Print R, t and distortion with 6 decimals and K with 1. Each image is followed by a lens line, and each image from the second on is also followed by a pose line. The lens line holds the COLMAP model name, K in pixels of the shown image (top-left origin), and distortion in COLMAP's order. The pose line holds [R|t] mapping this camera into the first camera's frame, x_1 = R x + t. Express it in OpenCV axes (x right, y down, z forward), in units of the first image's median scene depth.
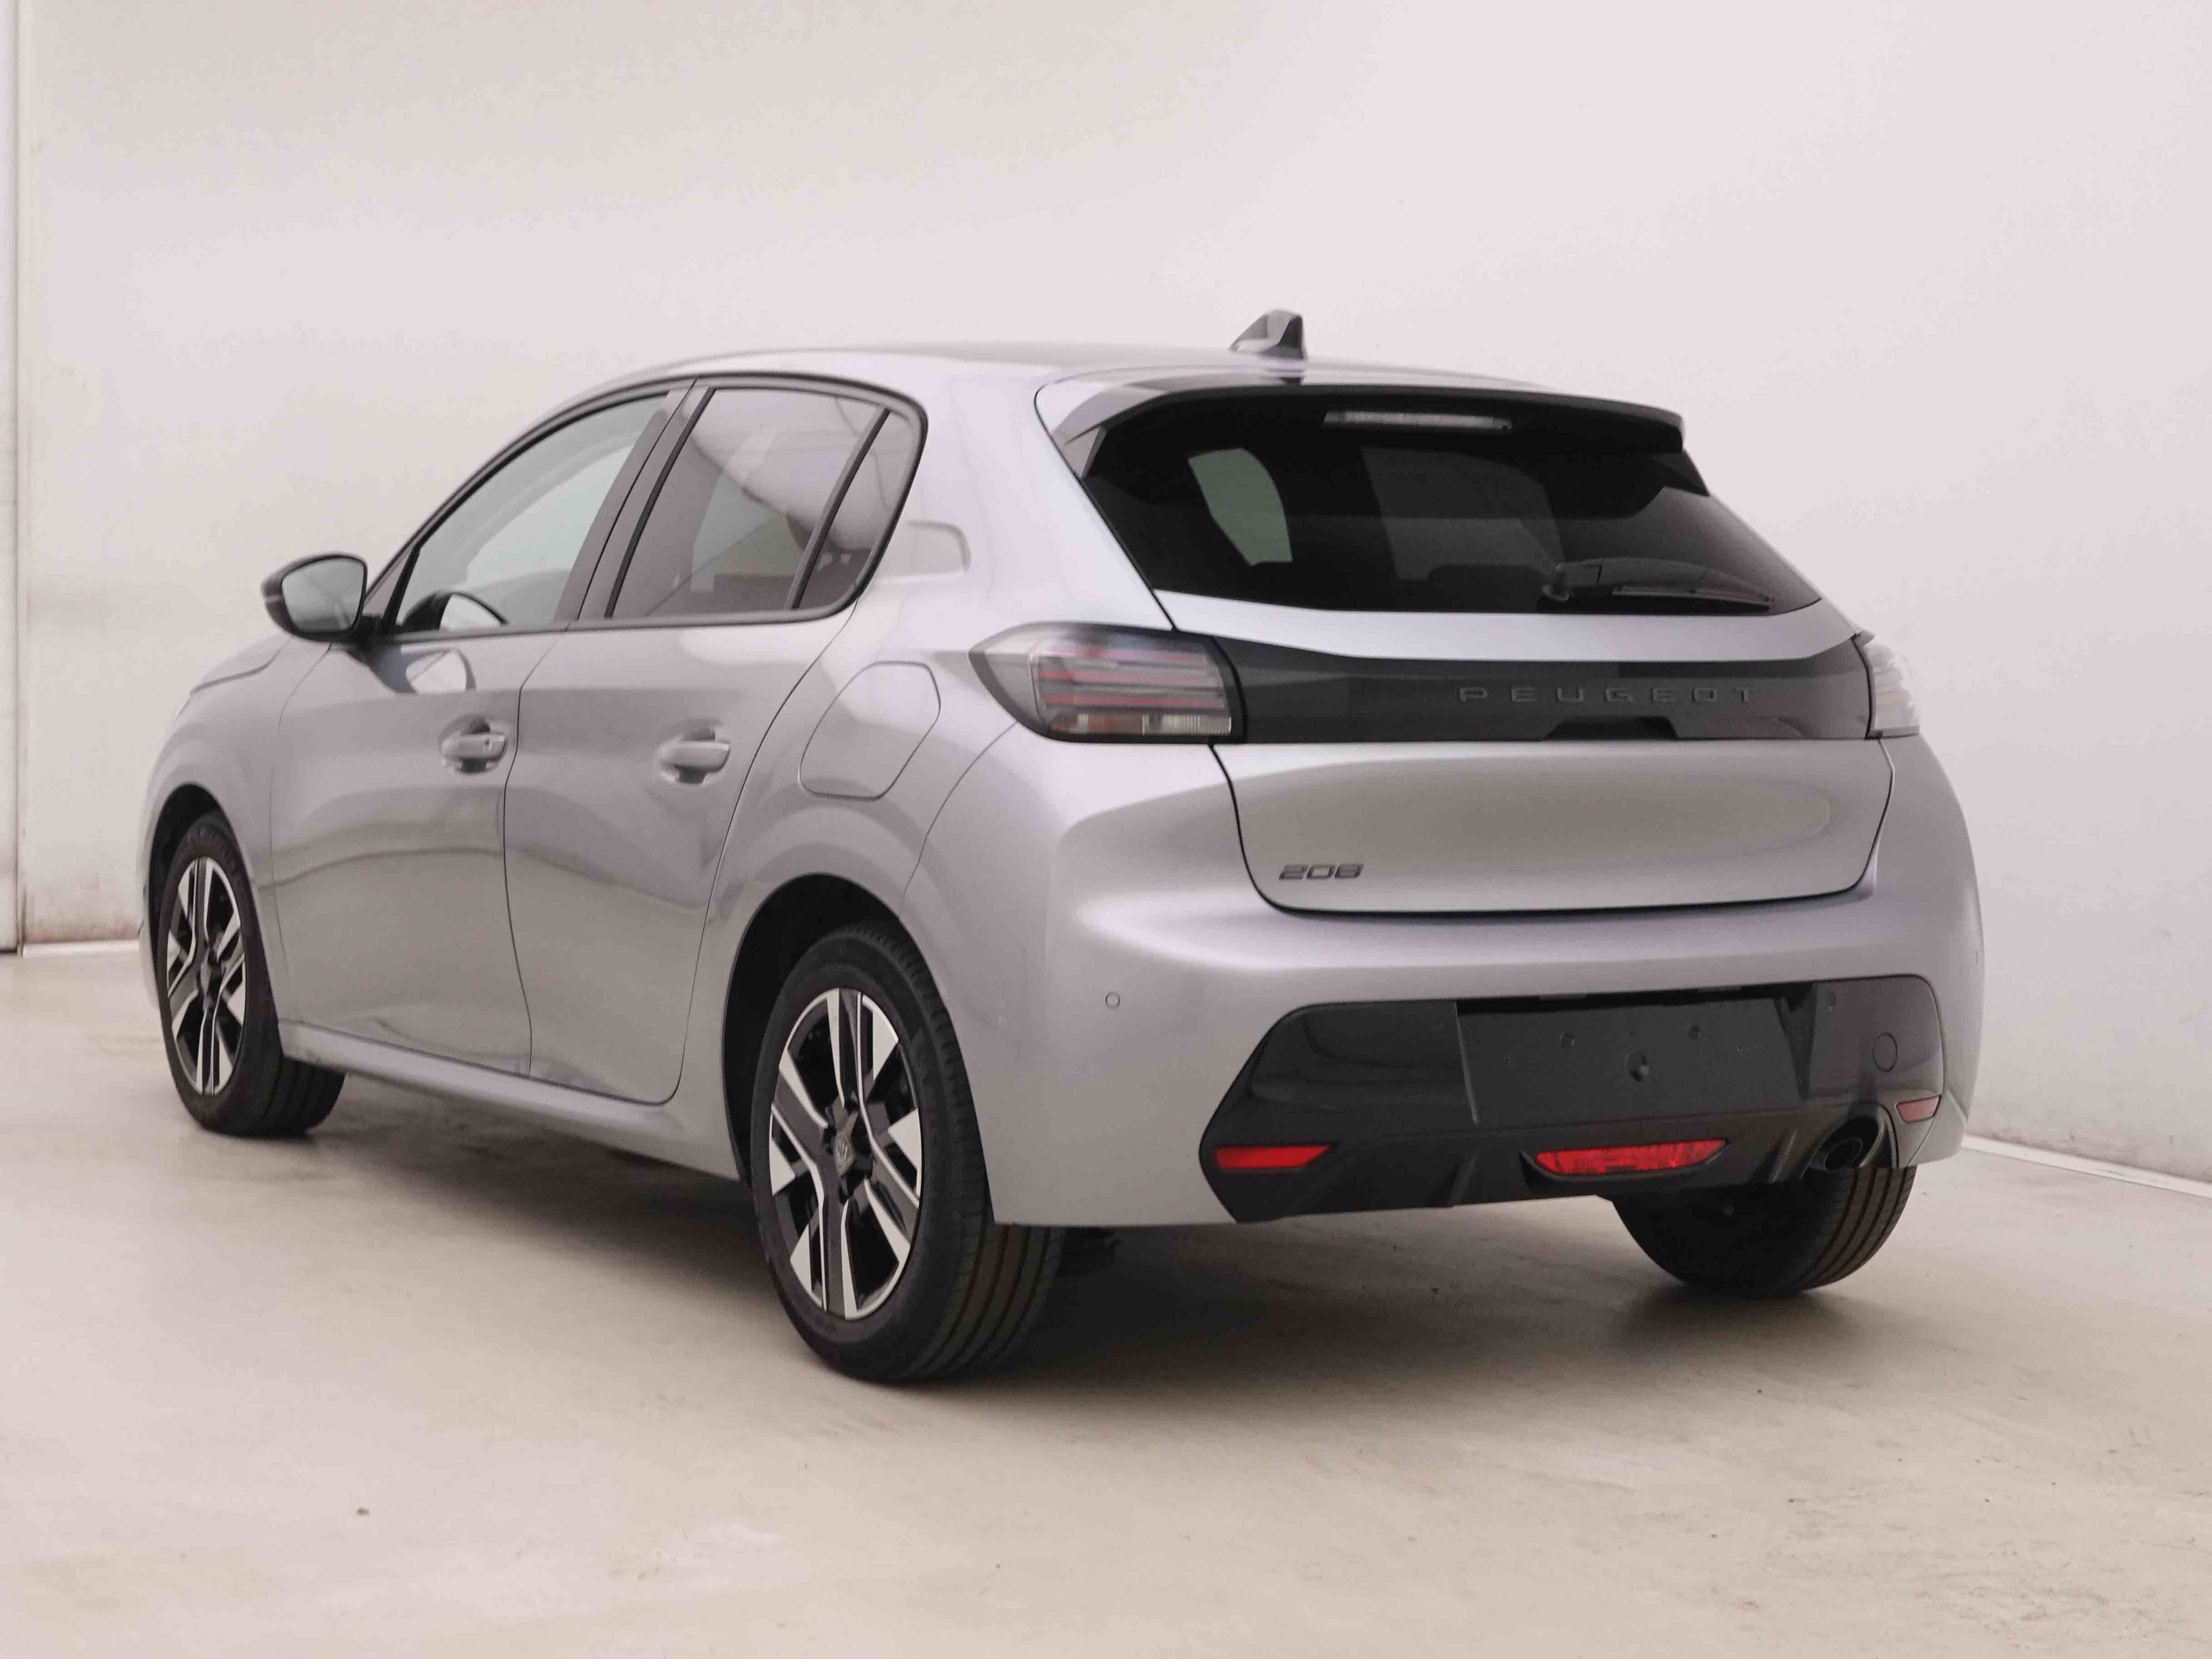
lens RADIAL K [[3687.8, 0, 1105.2], [0, 3687.8, 826.6], [0, 0, 1]] dist [0.025492, 0.000000]
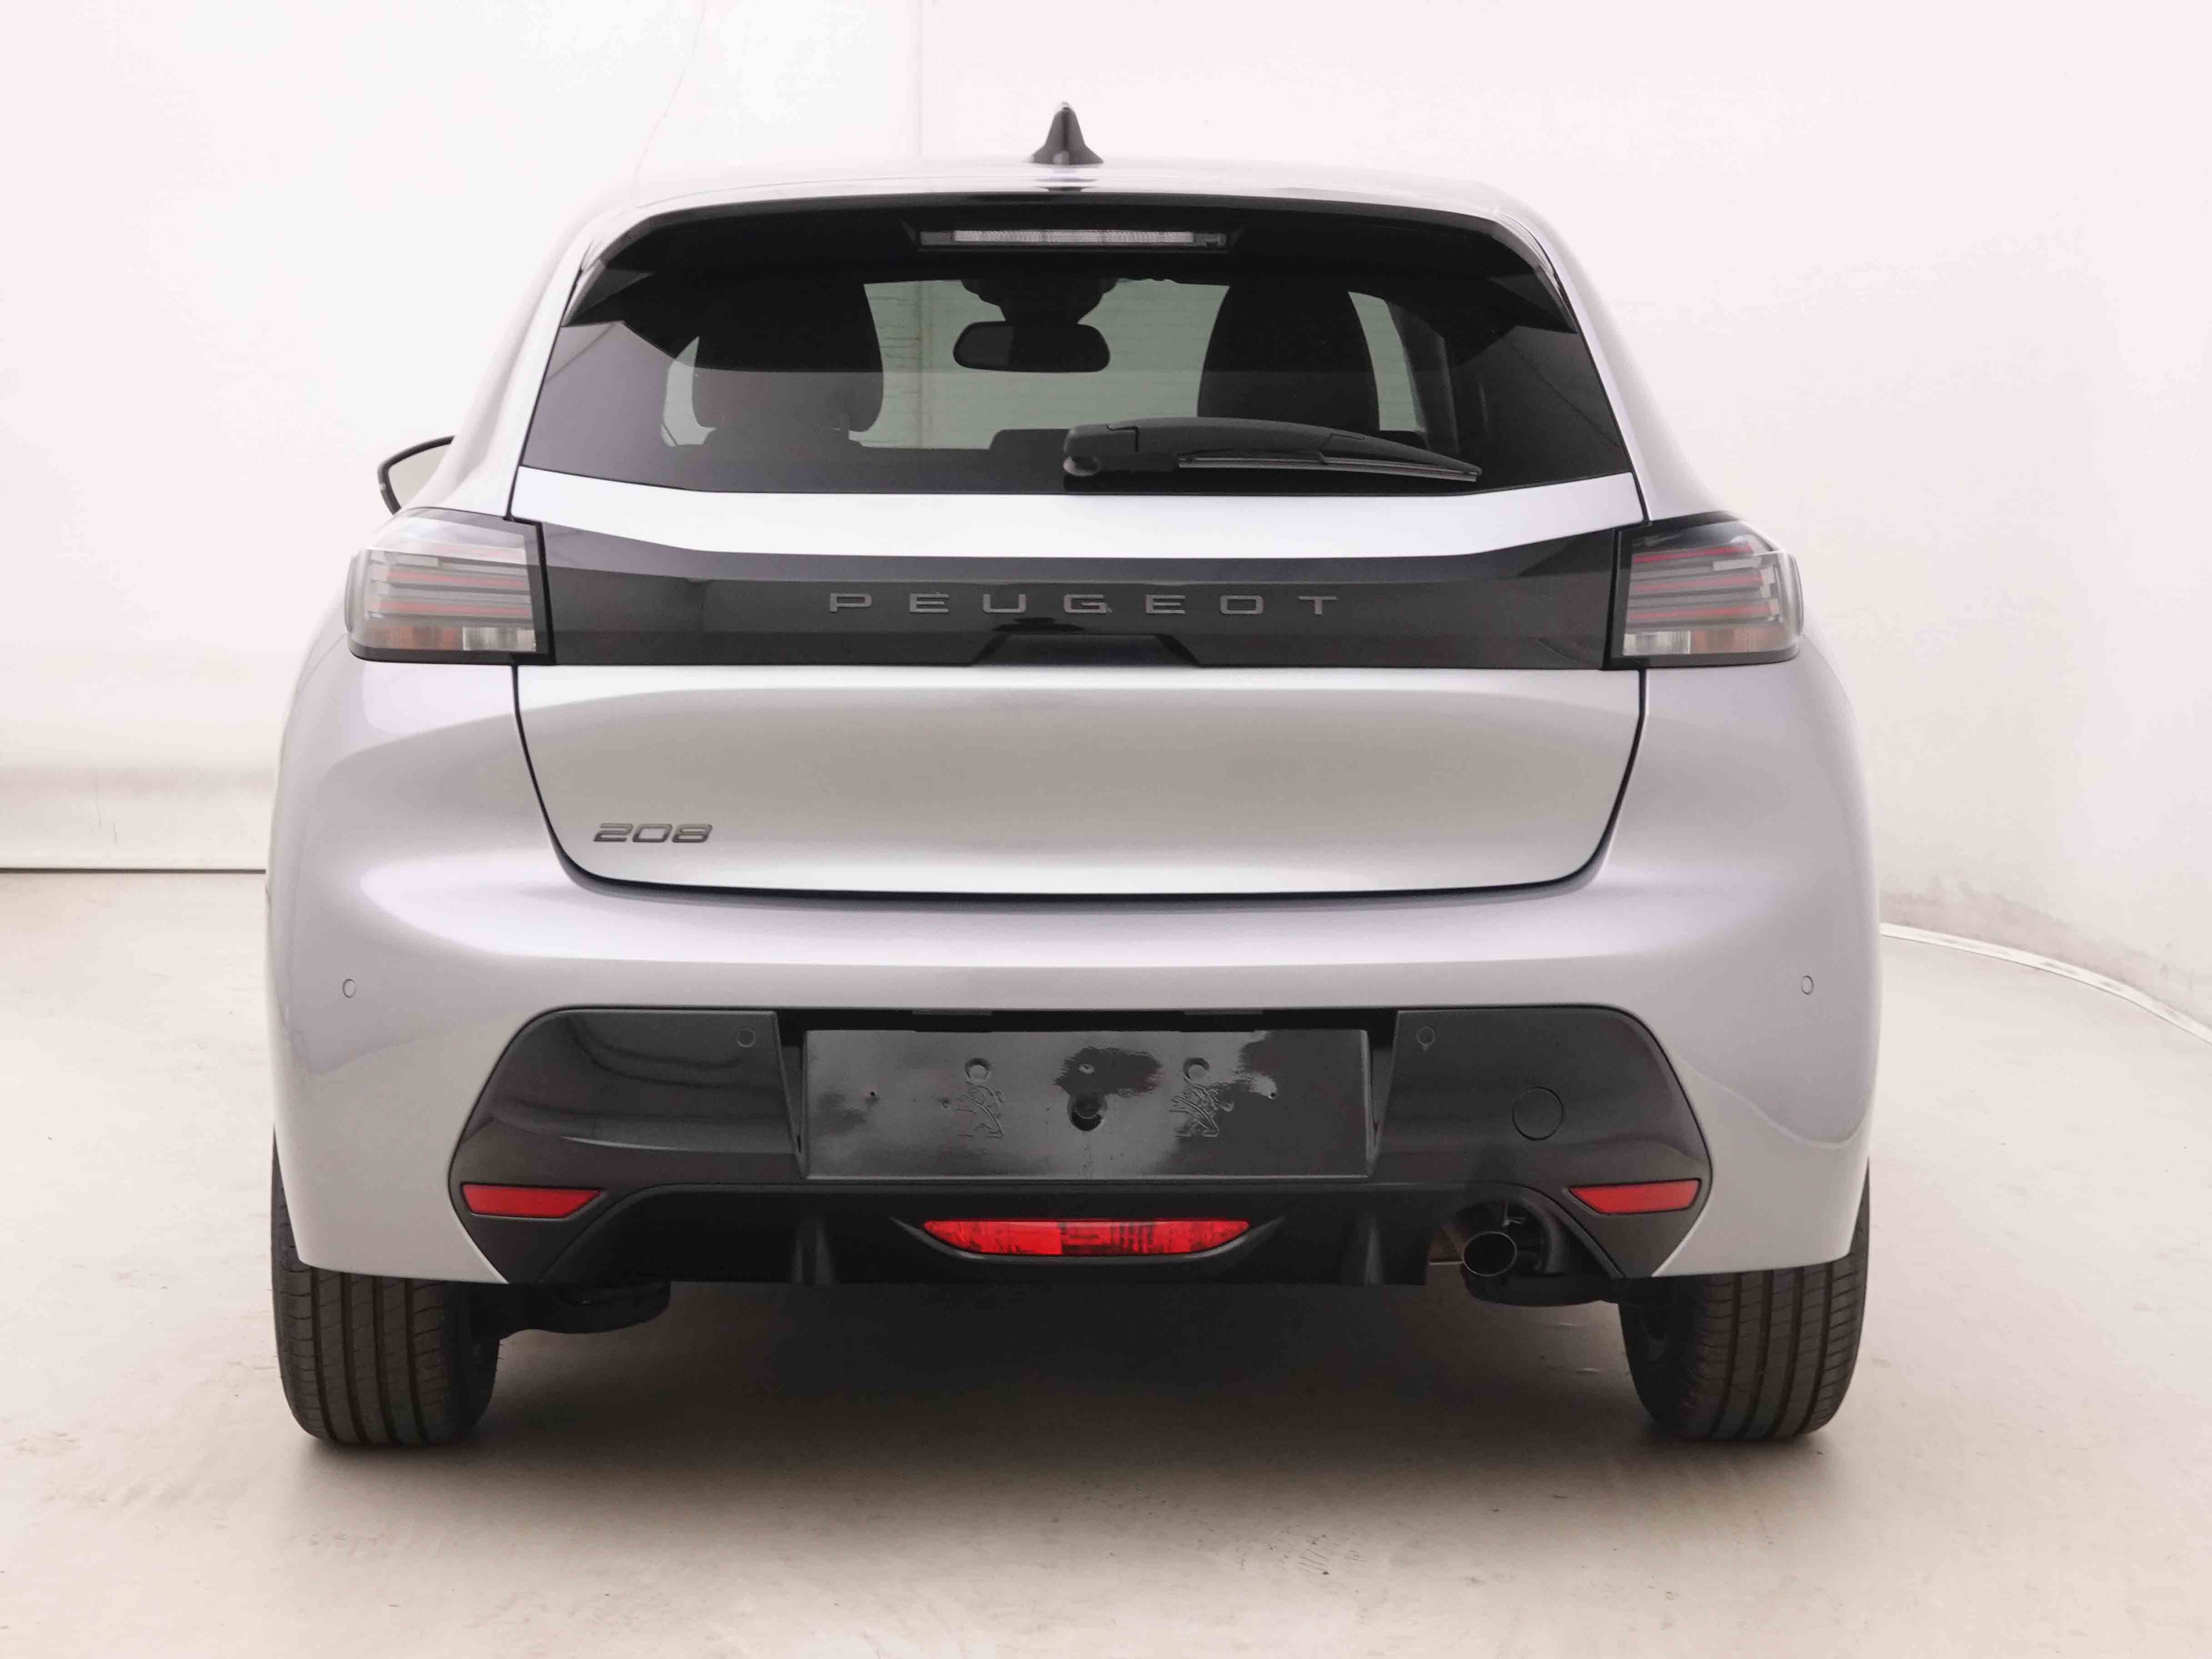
lens RADIAL K [[4154.0, 0, 1106.1], [0, 4154.0, 831.1], [0, 0, 1]] dist [-0.029739, 0.000000]
pose [[0.917454, 0.026140, -0.396983, 0.482390], [-0.019509, 0.999595, 0.020735, -0.007770], [0.397364, -0.011279, 0.917592, 0.250531]]
